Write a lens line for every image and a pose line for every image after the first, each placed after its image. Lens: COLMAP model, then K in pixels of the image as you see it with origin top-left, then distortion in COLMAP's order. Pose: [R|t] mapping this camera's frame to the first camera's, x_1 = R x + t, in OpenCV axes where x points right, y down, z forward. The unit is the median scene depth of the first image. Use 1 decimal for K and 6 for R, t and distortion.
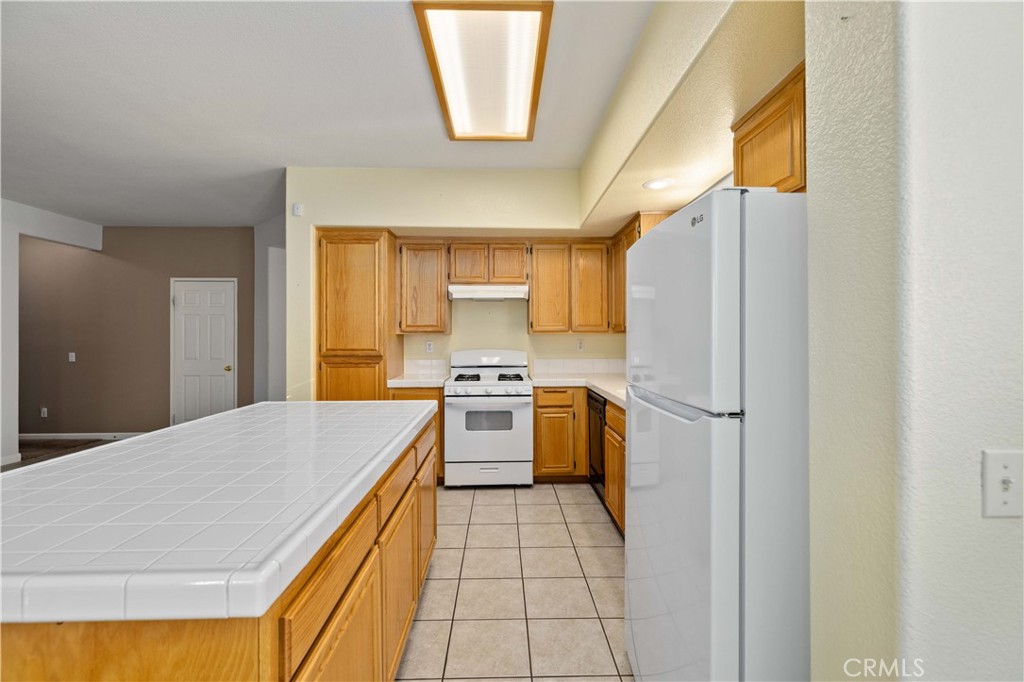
lens RADIAL K [[431.7, 0, 511.1], [0, 431.7, 335.6], [0, 0, 1]] dist [-0.000028, 0.000185]
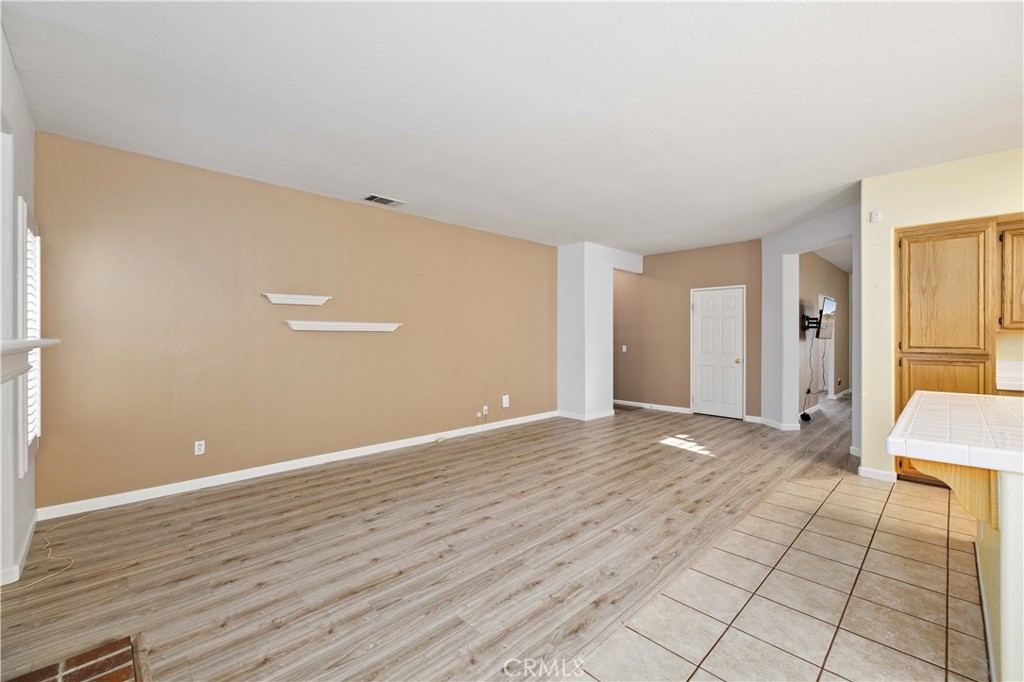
lens RADIAL K [[426.4, 0, 511.5], [0, 426.4, 336.2], [0, 0, 1]] dist [-0.000879, 0.000052]
pose [[0.678571, 0.002011, -0.734532, -0.318460], [0.001823, 0.999989, 0.004422, 0.000728], [0.734532, -0.004340, 0.678560, -0.376098]]
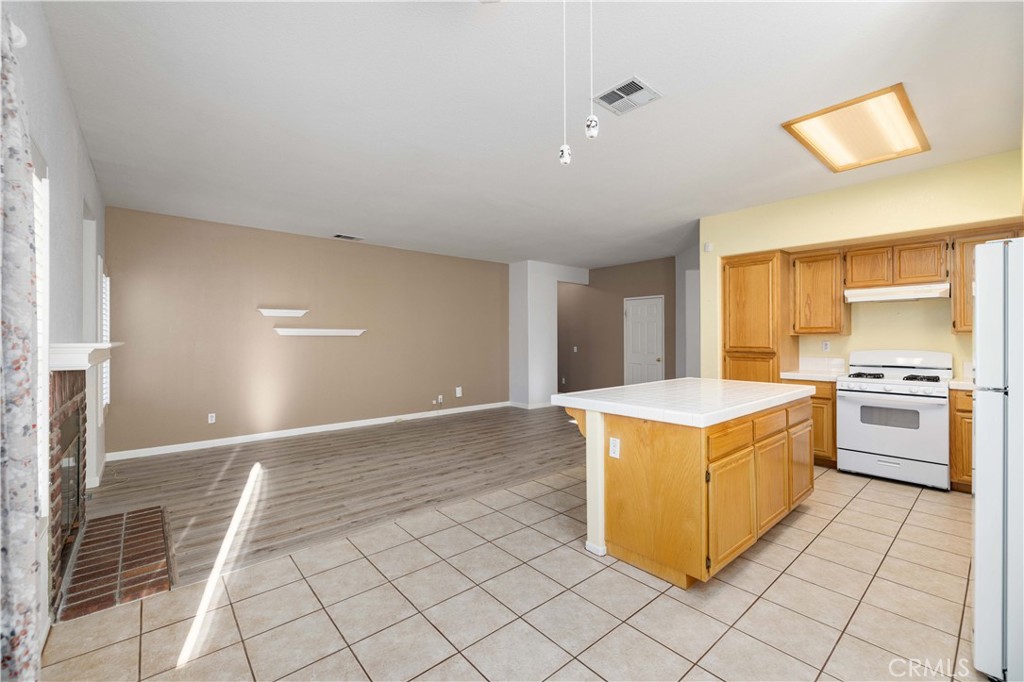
lens RADIAL K [[426.4, 0, 511.5], [0, 426.4, 336.2], [0, 0, 1]] dist [-0.000879, 0.000052]
pose [[0.633166, -0.003086, -0.774010, 0.168234], [0.004408, 0.999990, -0.000382, -0.003531], [0.774004, -0.003170, 0.633173, -0.362328]]
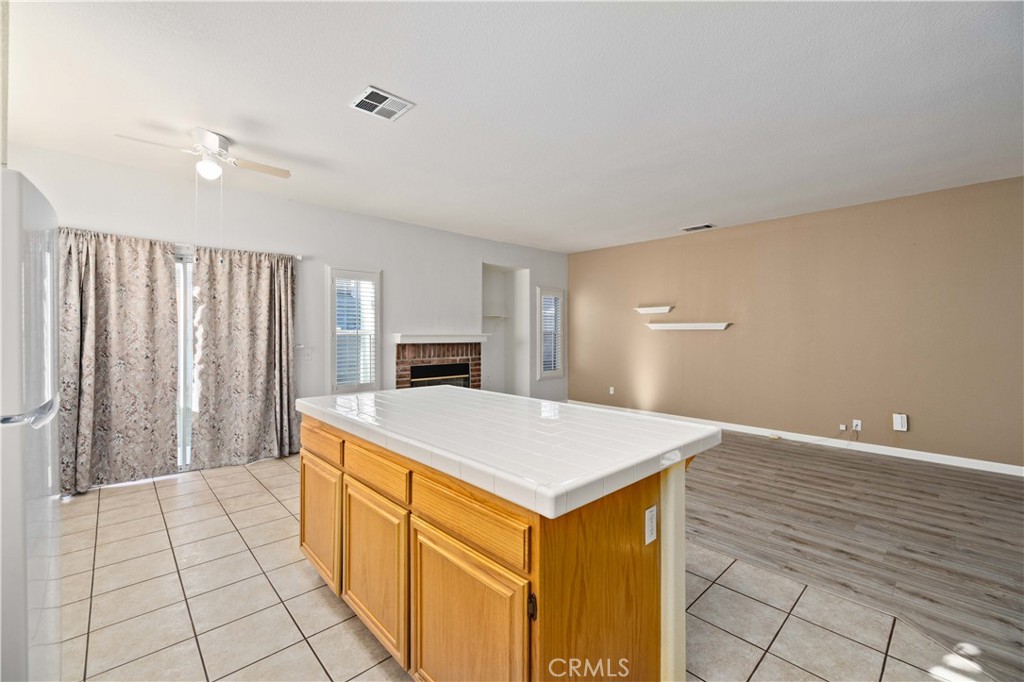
lens RADIAL K [[426.4, 0, 511.5], [0, 426.4, 336.2], [0, 0, 1]] dist [-0.000879, 0.000052]
pose [[-0.746460, 0.005751, -0.665405, 0.077690], [0.001701, 0.999976, 0.006734, 0.002913], [0.665428, 0.003894, -0.746452, 0.864080]]
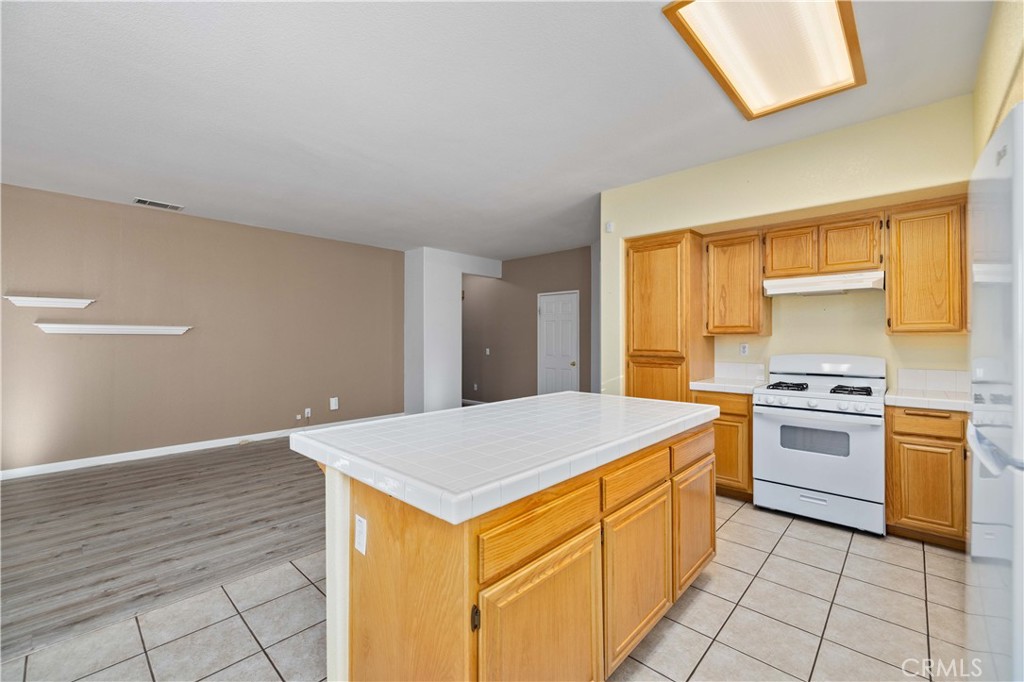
lens RADIAL K [[426.4, 0, 511.5], [0, 426.4, 336.2], [0, 0, 1]] dist [-0.000879, 0.000052]
pose [[0.712564, -0.001966, -0.701605, 0.107691], [0.000596, 0.999997, -0.002197, -0.000269], [0.701607, 0.001148, 0.712563, 0.014637]]
